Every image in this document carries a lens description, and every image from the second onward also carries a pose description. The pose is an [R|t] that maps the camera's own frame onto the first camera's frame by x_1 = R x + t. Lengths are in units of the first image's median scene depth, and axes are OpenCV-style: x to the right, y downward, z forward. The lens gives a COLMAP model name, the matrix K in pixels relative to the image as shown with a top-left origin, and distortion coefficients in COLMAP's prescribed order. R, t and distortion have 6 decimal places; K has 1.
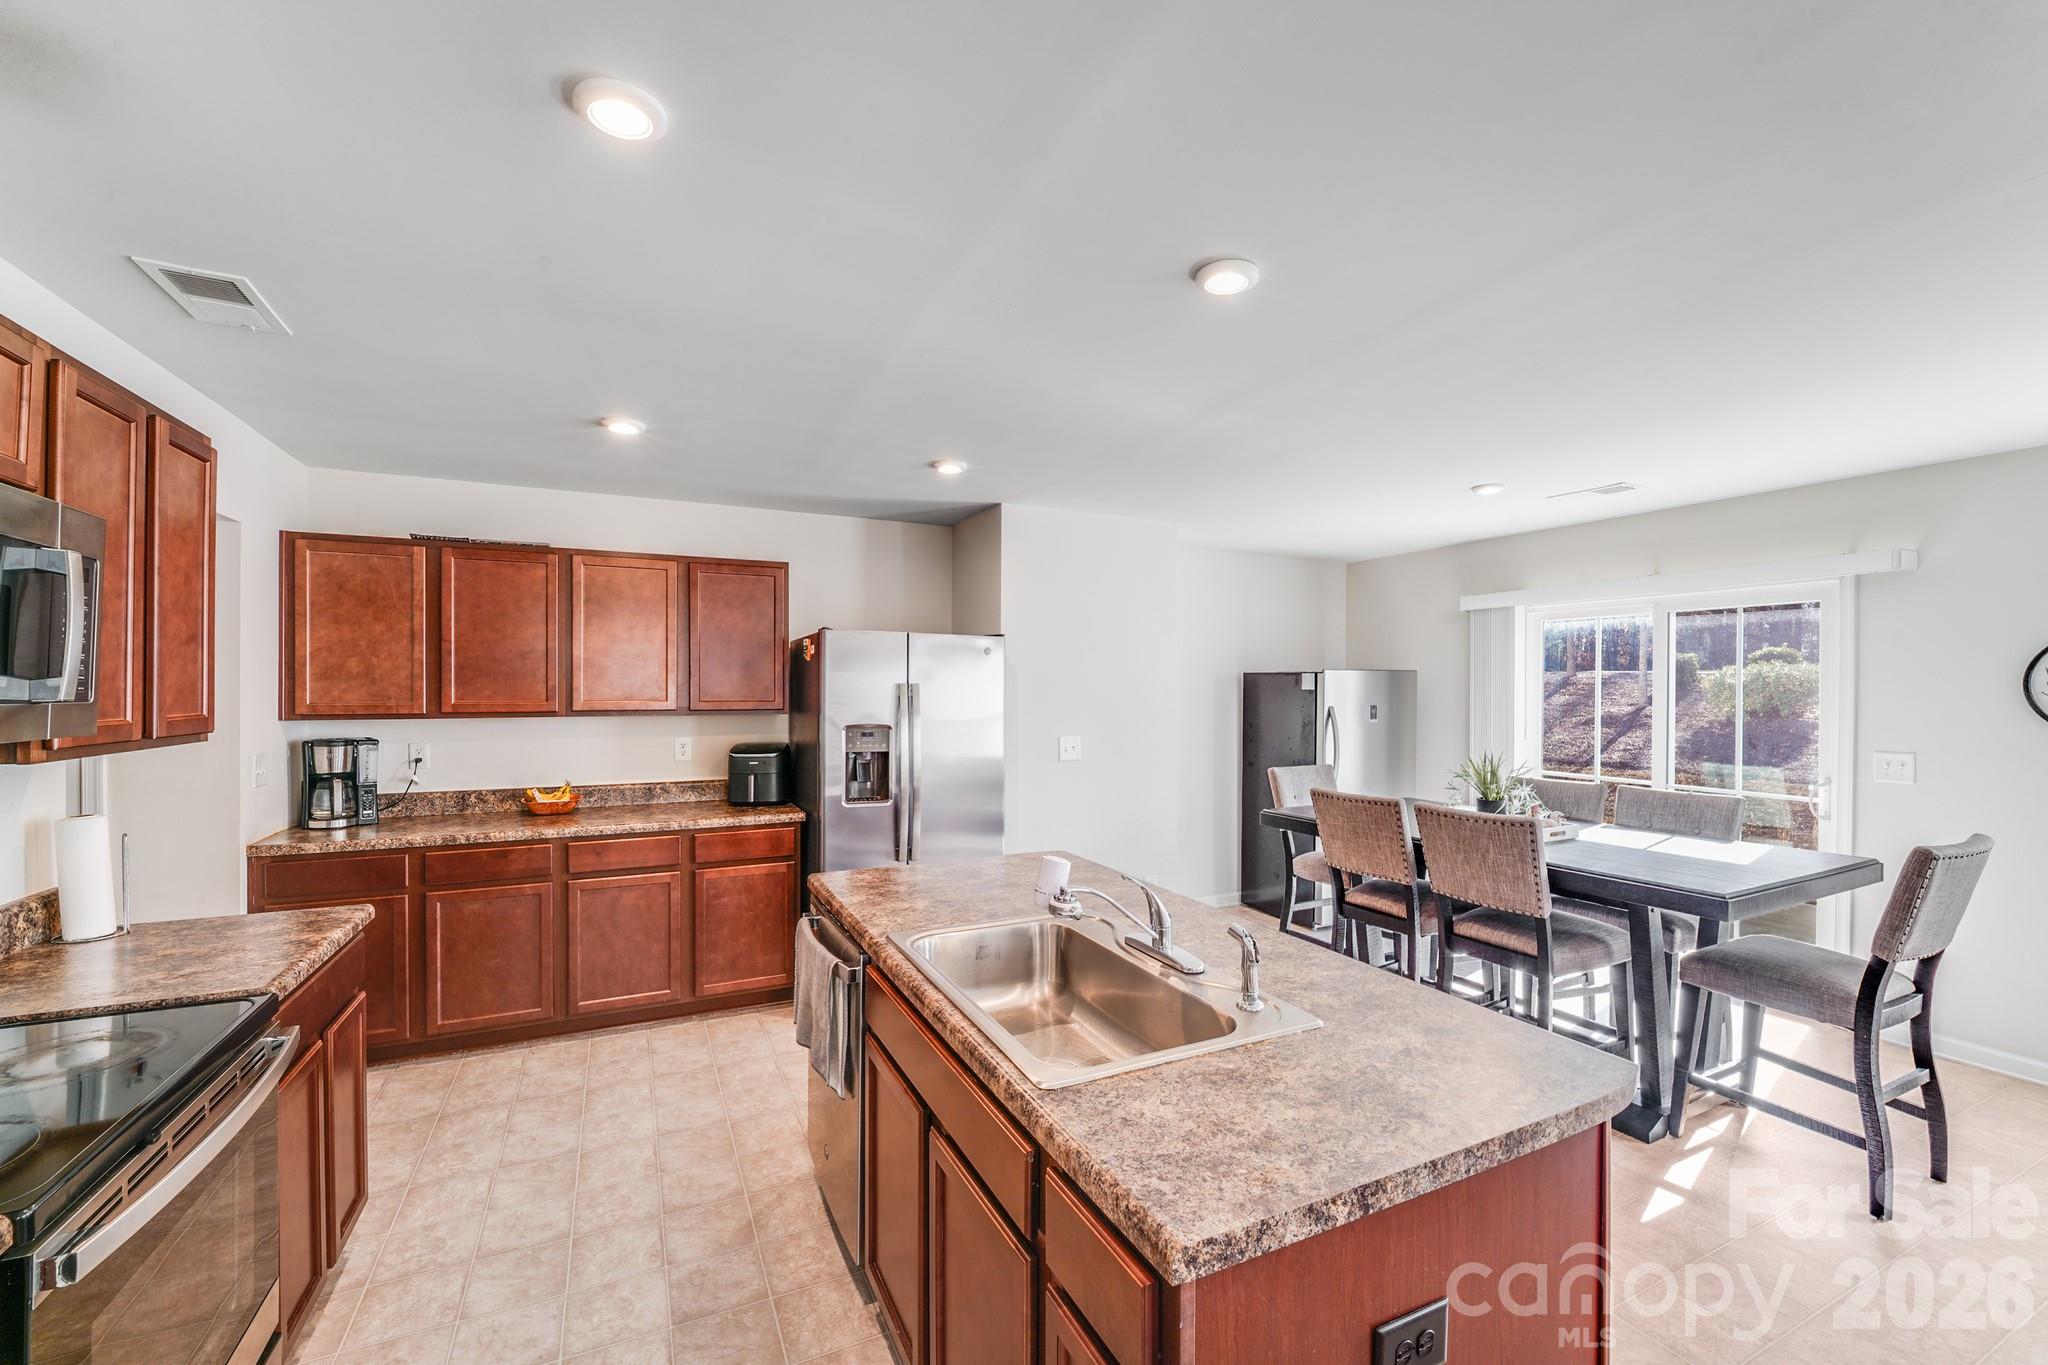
lens RADIAL K [[829.9, 0, 1020.4], [0, 829.9, 693.9], [0, 0, 1]] dist [-0.003289, -0.000343]
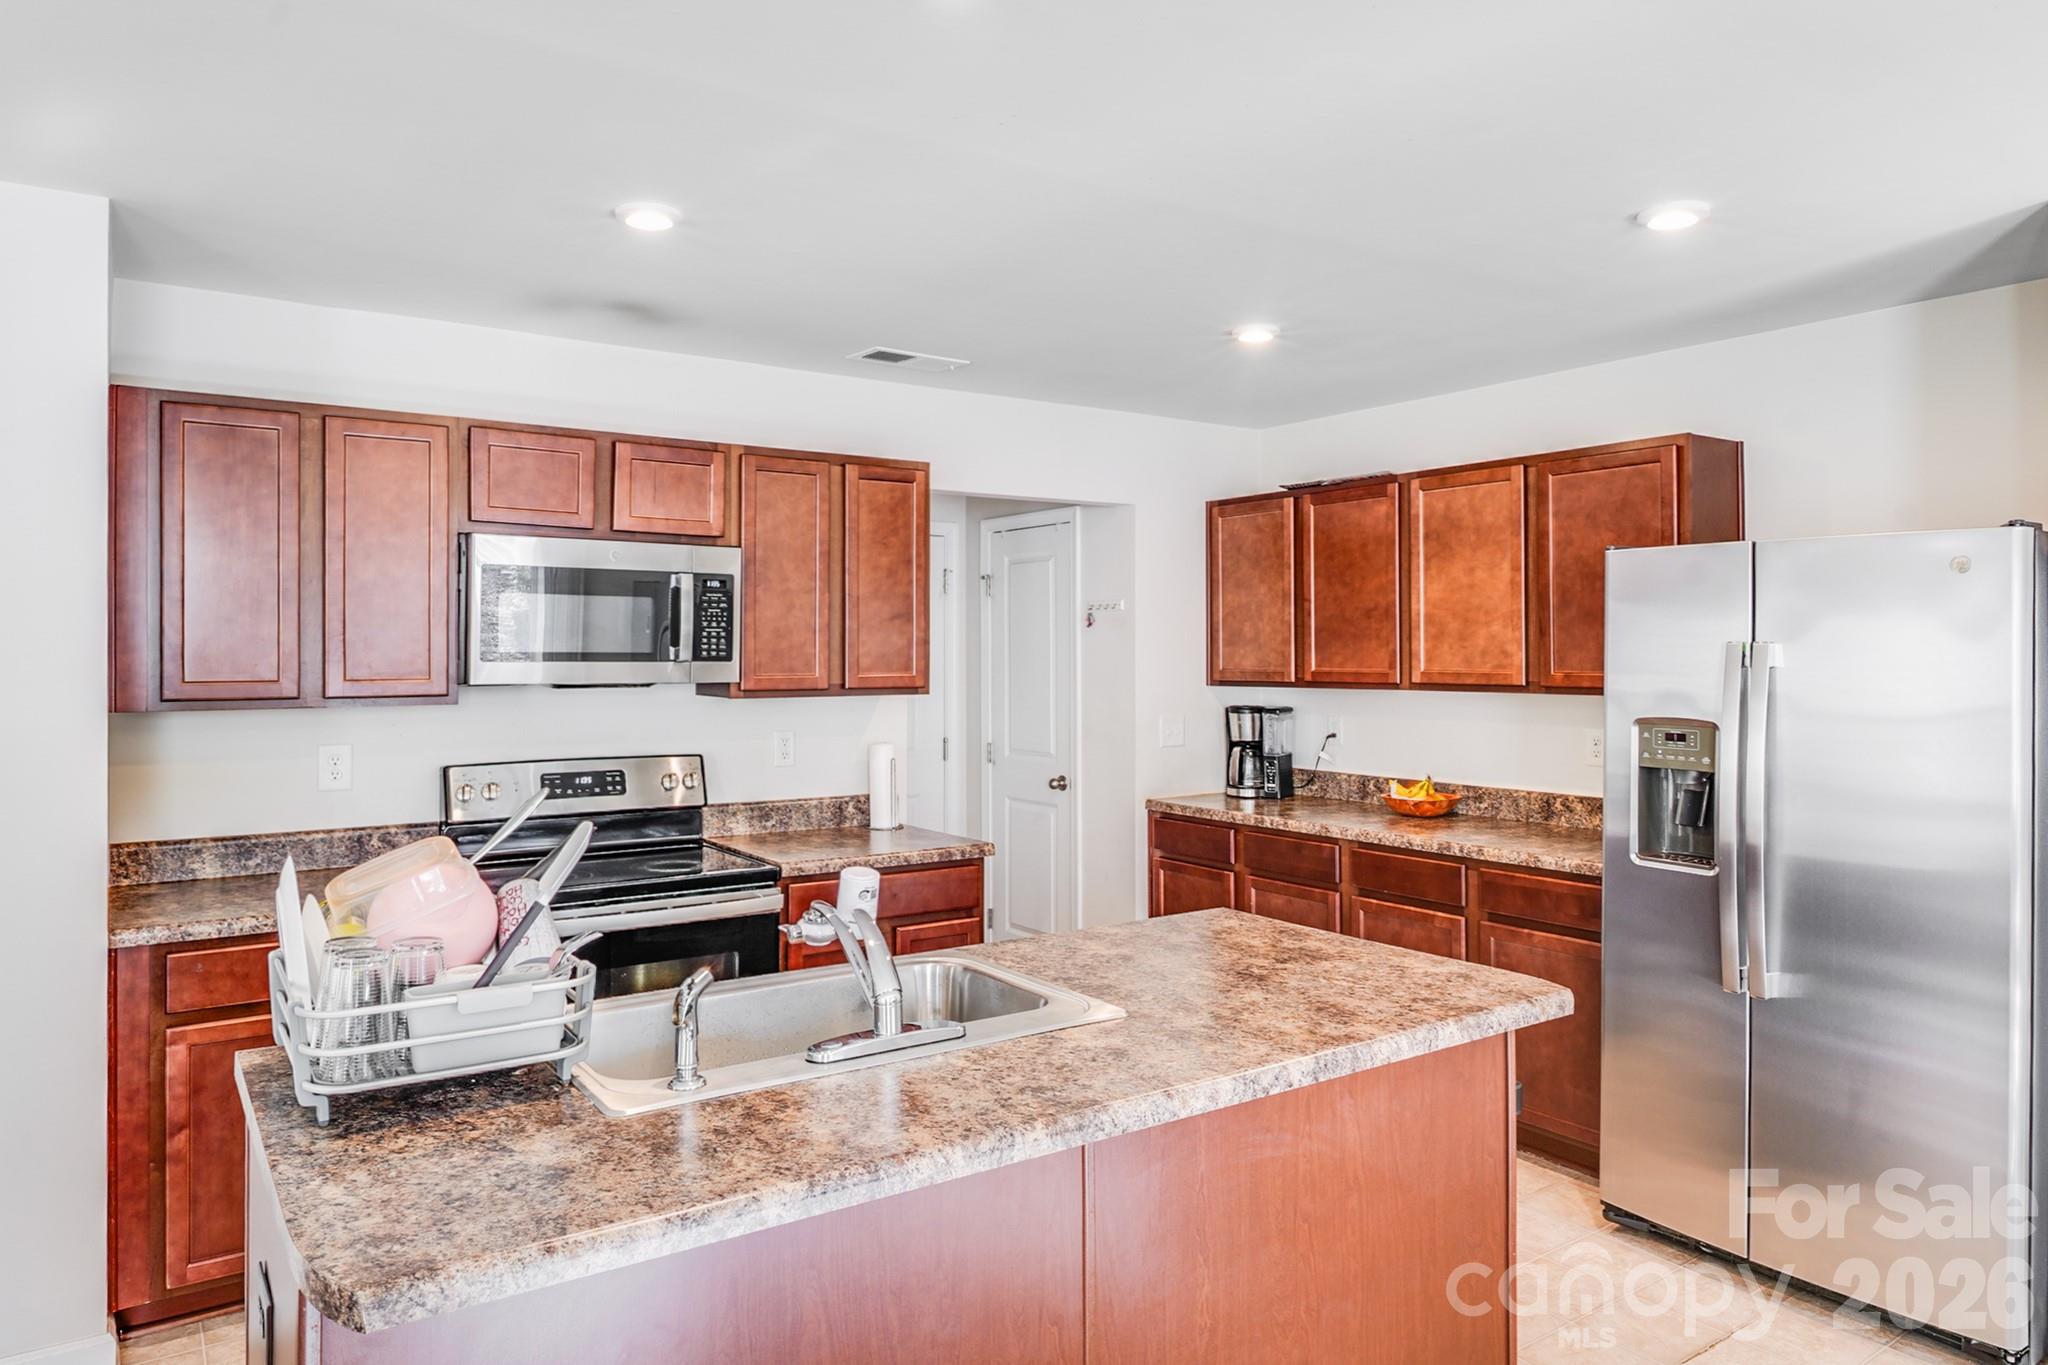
lens RADIAL K [[1307.8, 0, 1021.4], [0, 1307.8, 622.1], [0, 0, 1]] dist [0.038945, -0.000136]
pose [[0.162562, -0.027246, -0.986322, 0.625354], [-0.003944, 0.999593, -0.028263, 0.000425], [0.986691, 0.008485, 0.162388, 0.463675]]
